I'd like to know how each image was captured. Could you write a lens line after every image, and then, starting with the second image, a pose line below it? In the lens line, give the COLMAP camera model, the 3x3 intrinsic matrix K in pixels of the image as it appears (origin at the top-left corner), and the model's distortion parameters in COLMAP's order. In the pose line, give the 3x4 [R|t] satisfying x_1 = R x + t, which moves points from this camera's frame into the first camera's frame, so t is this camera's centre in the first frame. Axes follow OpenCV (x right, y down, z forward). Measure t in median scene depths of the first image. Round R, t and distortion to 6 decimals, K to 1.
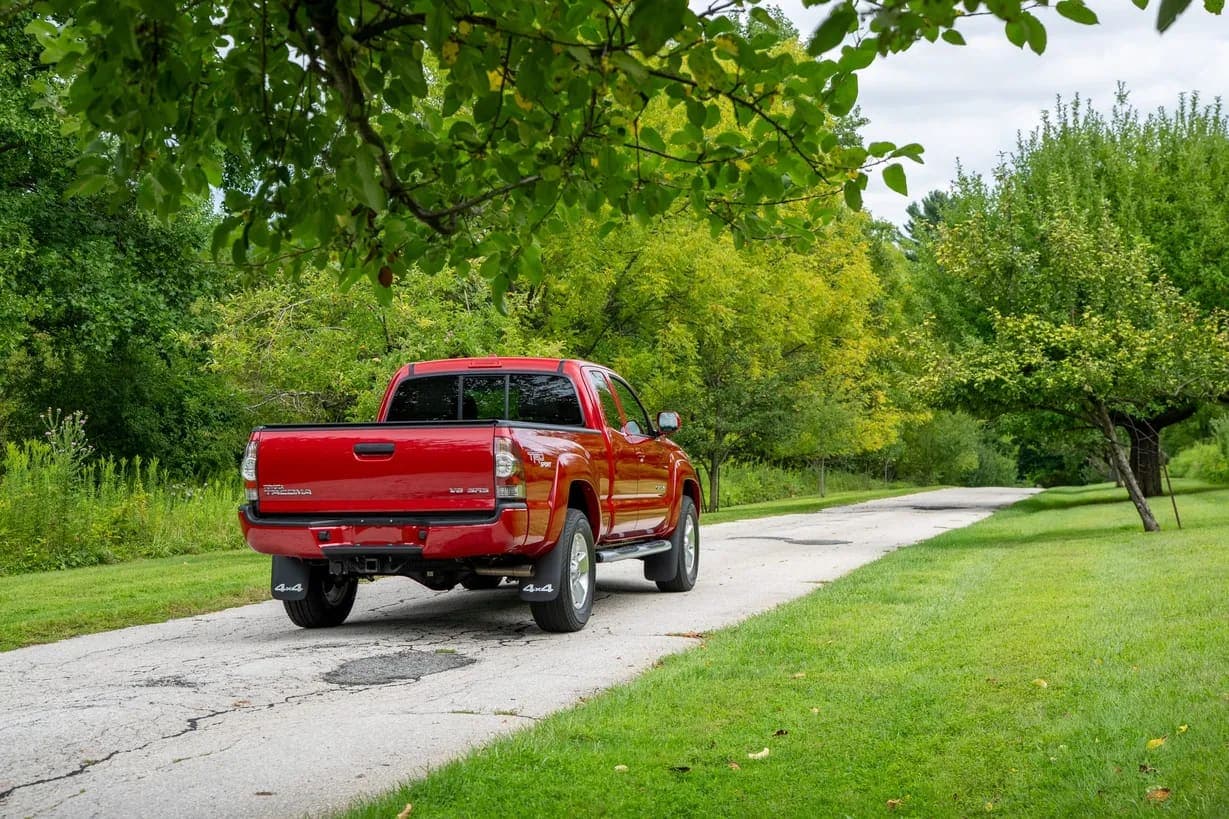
lens RADIAL K [[2057.0, 0, 621.7], [0, 2057.0, 408.3], [0, 0, 1]] dist [0.294624, 0.117547]
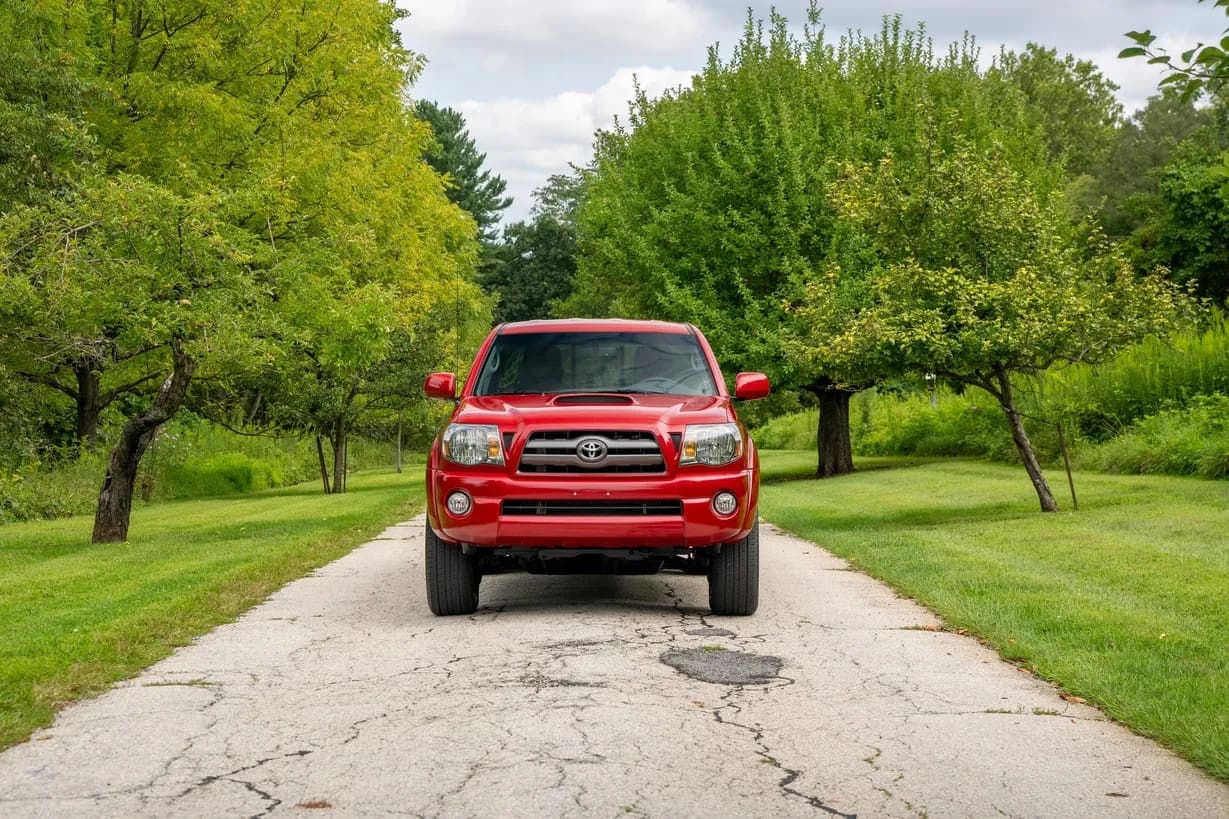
lens RADIAL K [[2537.1, 0, 619.2], [0, 2537.1, 408.3], [0, 0, 1]] dist [0.486125, 1.871218]
pose [[0.959407, 0.009229, 0.281874, -0.371395], [-0.014363, 0.999766, 0.016153, -0.001031], [-0.281659, -0.019546, 0.959315, -0.020368]]
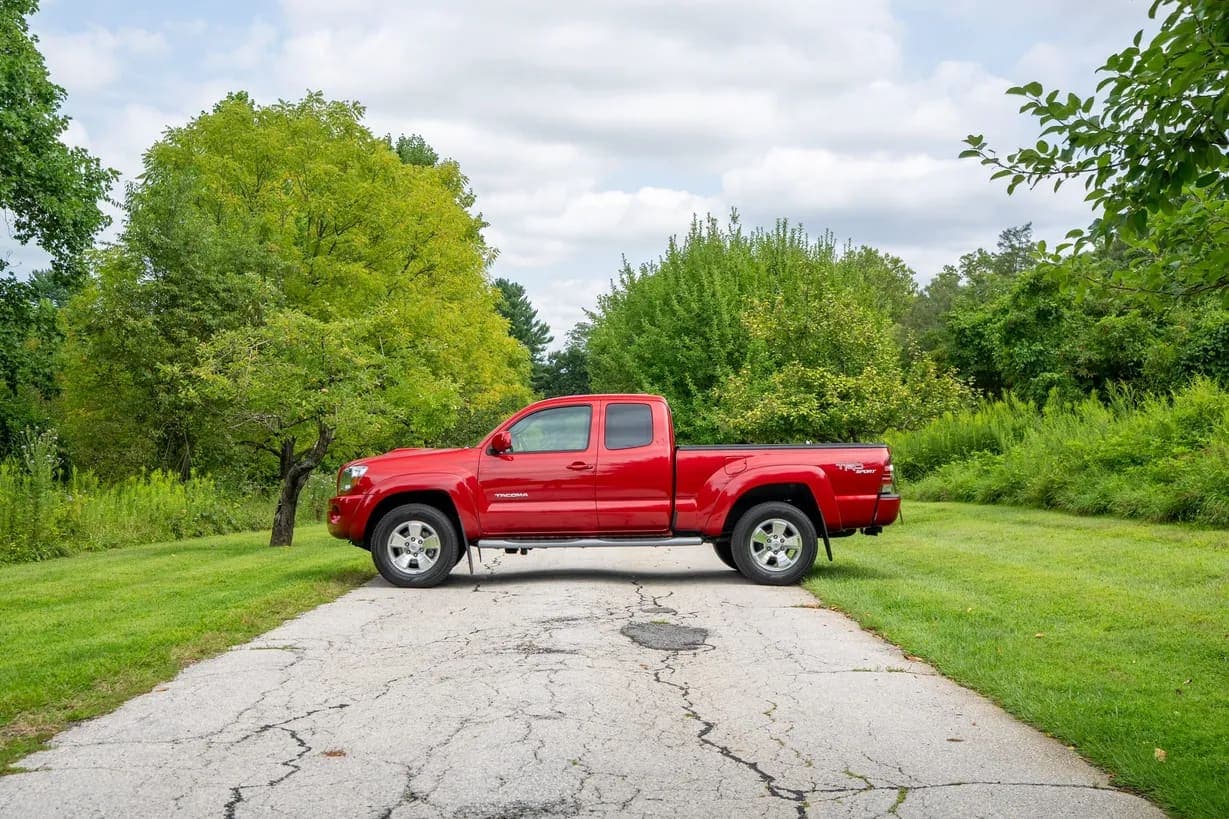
lens RADIAL K [[1519.3, 0, 615.3], [0, 1519.3, 415.7], [0, 0, 1]] dist [0.016375, 0.460950]
pose [[0.960780, 0.016109, 0.276842, -0.316133], [-0.011904, 0.999787, -0.016864, 0.007876], [-0.277055, 0.012907, 0.960767, 0.112817]]
